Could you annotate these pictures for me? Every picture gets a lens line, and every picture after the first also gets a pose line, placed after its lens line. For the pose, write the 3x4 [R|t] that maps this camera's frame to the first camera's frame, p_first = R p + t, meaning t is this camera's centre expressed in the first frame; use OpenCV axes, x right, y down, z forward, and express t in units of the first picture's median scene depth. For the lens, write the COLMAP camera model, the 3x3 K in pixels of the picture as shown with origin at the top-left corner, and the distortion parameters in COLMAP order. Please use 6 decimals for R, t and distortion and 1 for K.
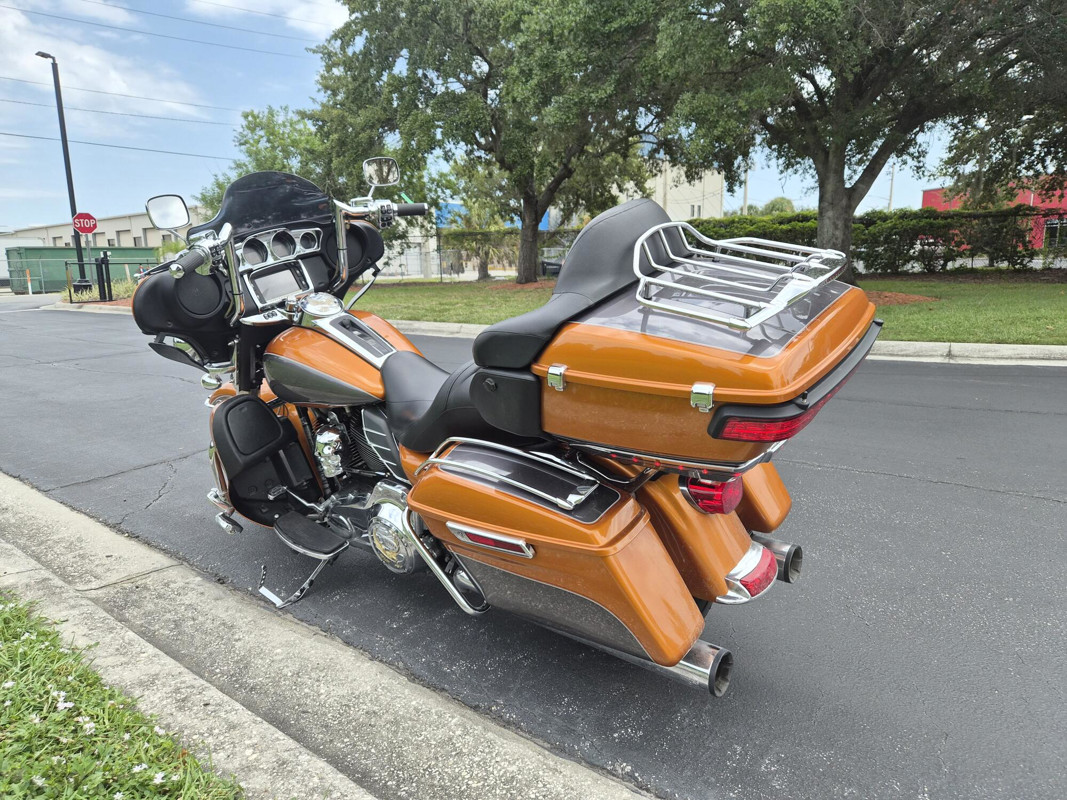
lens RADIAL K [[716.3, 0, 533.5], [0, 716.3, 400.0], [0, 0, 1]] dist [0.050527, -0.047398]
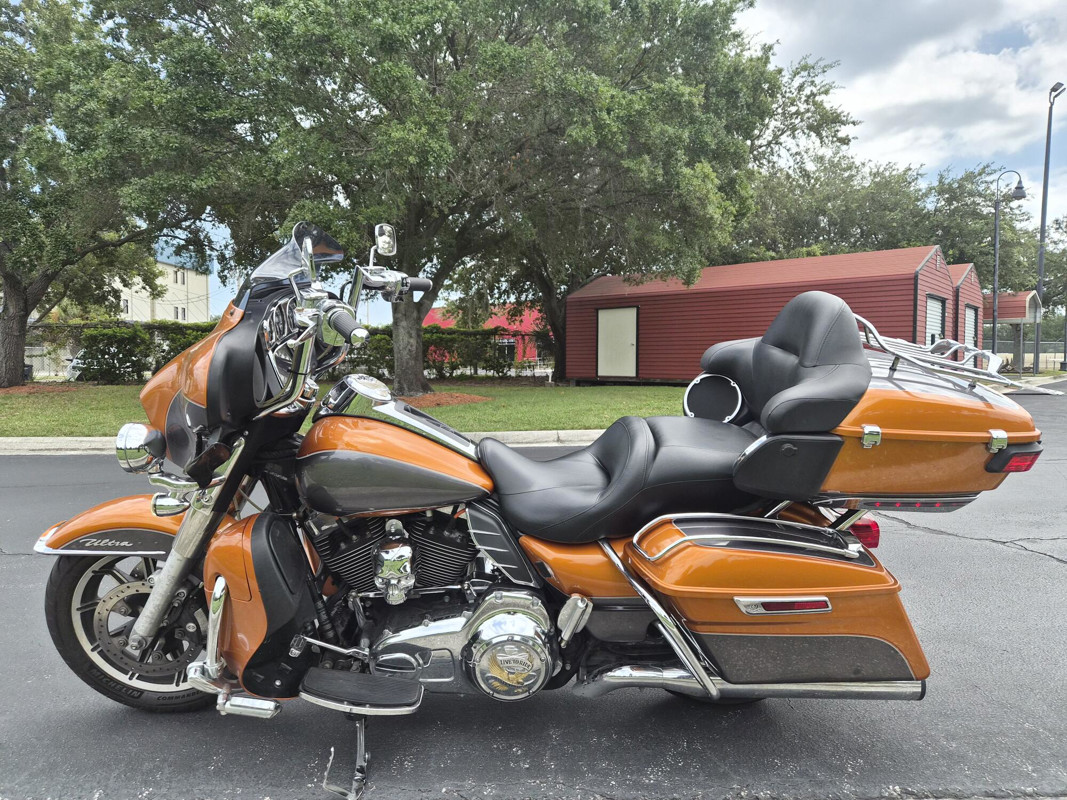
lens RADIAL K [[714.4, 0, 532.3], [0, 714.4, 386.9], [0, 0, 1]] dist [0.053469, -0.050714]
pose [[0.773487, -0.001019, 0.633811, -0.075595], [0.104691, 0.986468, -0.126175, -0.001357], [-0.625106, 0.163949, 0.763127, 0.030356]]
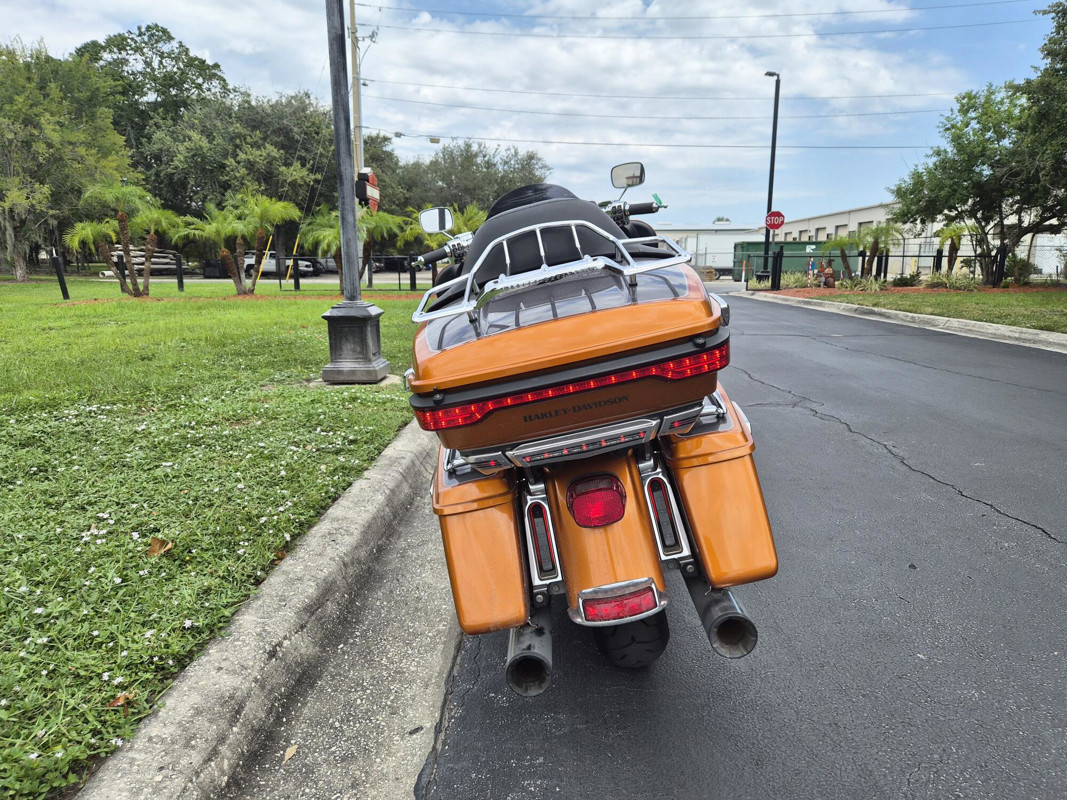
lens RADIAL K [[723.1, 0, 525.4], [0, 723.1, 387.9], [0, 0, 1]] dist [0.053563, -0.050163]
pose [[0.593446, 0.159174, -0.788978, 0.072142], [-0.166243, 0.983353, 0.073346, -0.006026], [0.787519, 0.087635, 0.610028, 0.025714]]
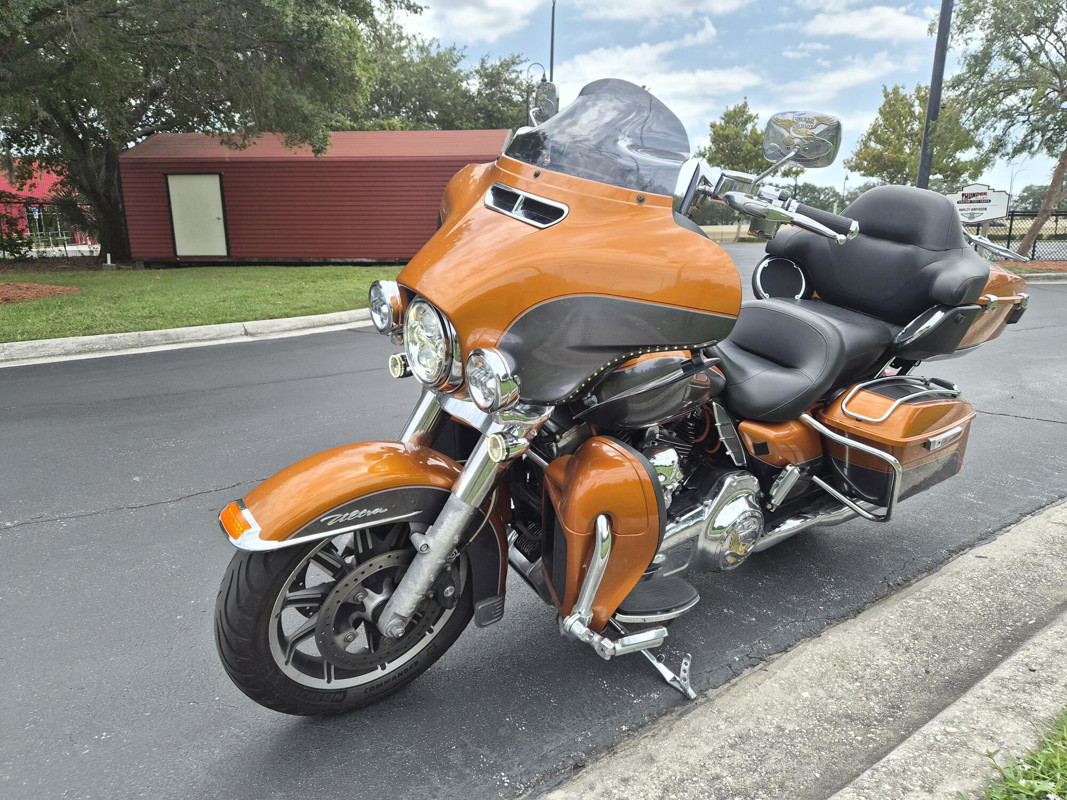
lens RADIAL K [[729.1, 0, 533.5], [0, 729.1, 400.0], [0, 0, 1]] dist [-0.006168, -0.004310]
pose [[0.255192, -0.192589, 0.947516, -0.117167], [0.181283, 0.972114, 0.148764, -0.016585], [-0.949744, 0.133805, 0.282989, 0.102032]]
